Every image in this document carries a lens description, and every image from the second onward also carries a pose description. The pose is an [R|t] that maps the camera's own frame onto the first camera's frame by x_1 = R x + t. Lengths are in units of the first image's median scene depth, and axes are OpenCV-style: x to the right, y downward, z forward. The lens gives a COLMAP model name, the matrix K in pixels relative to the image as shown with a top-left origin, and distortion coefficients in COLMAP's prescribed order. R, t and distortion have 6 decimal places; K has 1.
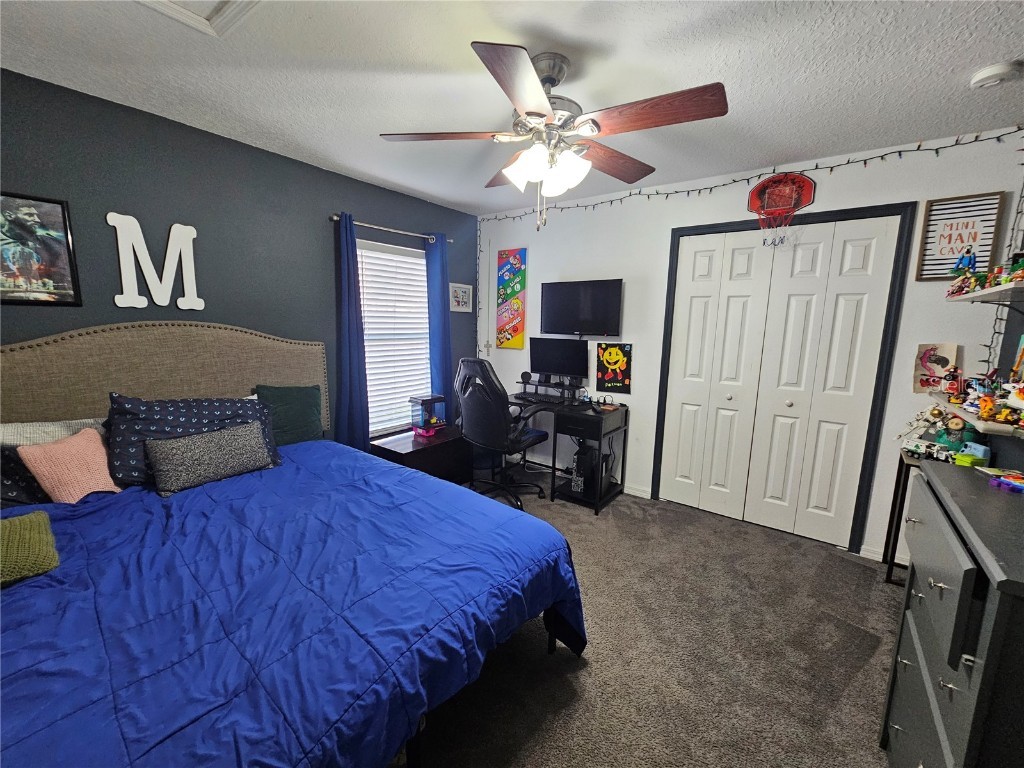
lens RADIAL K [[415.9, 0, 510.5], [0, 415.9, 386.8], [0, 0, 1]] dist [0.001647, -0.001385]
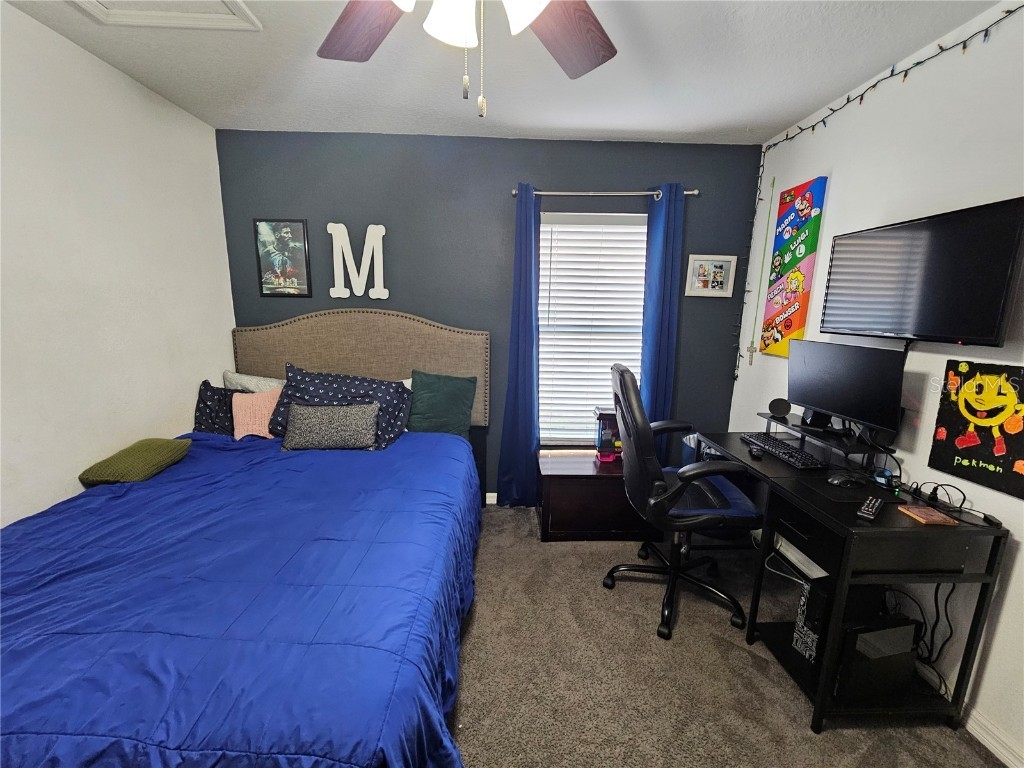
lens RADIAL K [[415.9, 0, 510.5], [0, 415.9, 386.8], [0, 0, 1]] dist [0.001647, -0.001385]
pose [[0.625459, 0.140102, -0.767576, 0.280357], [-0.126107, 0.988965, 0.077753, -0.058054], [0.769999, 0.048165, 0.636225, 0.407687]]
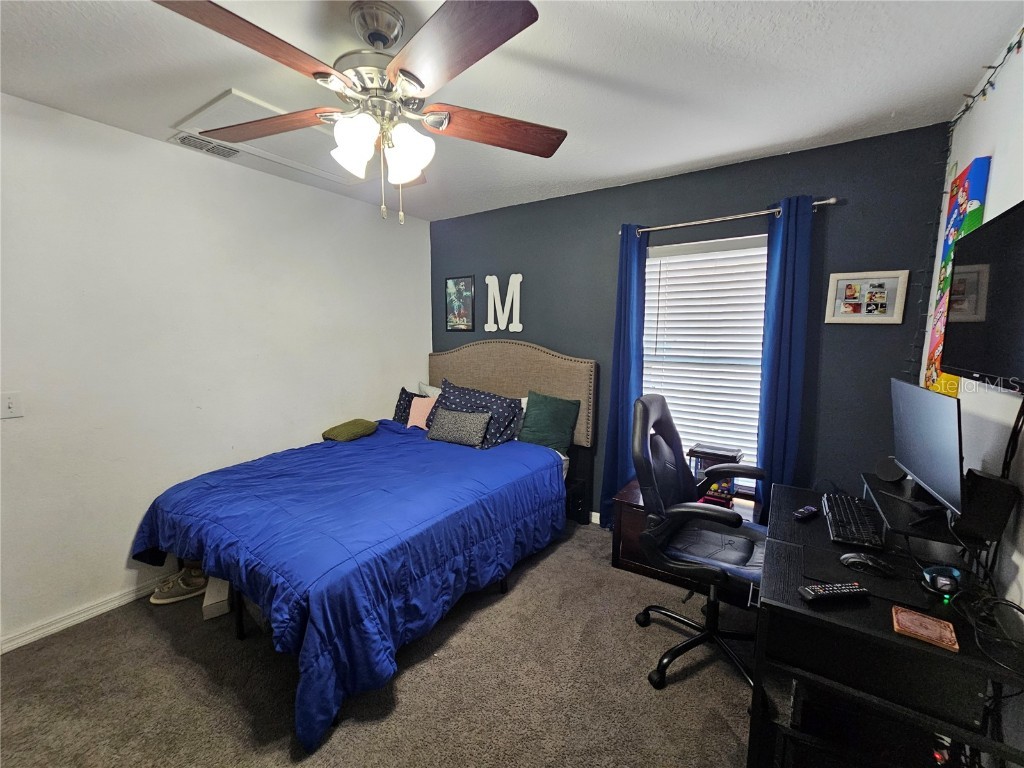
lens RADIAL K [[415.8, 0, 514.4], [0, 415.8, 384.8], [0, 0, 1]] dist [0.000405, -0.000013]
pose [[0.064700, 0.105871, -0.992273, 0.497671], [-0.160095, 0.982578, 0.094398, -0.102324], [0.984979, 0.152750, 0.080522, 0.664310]]
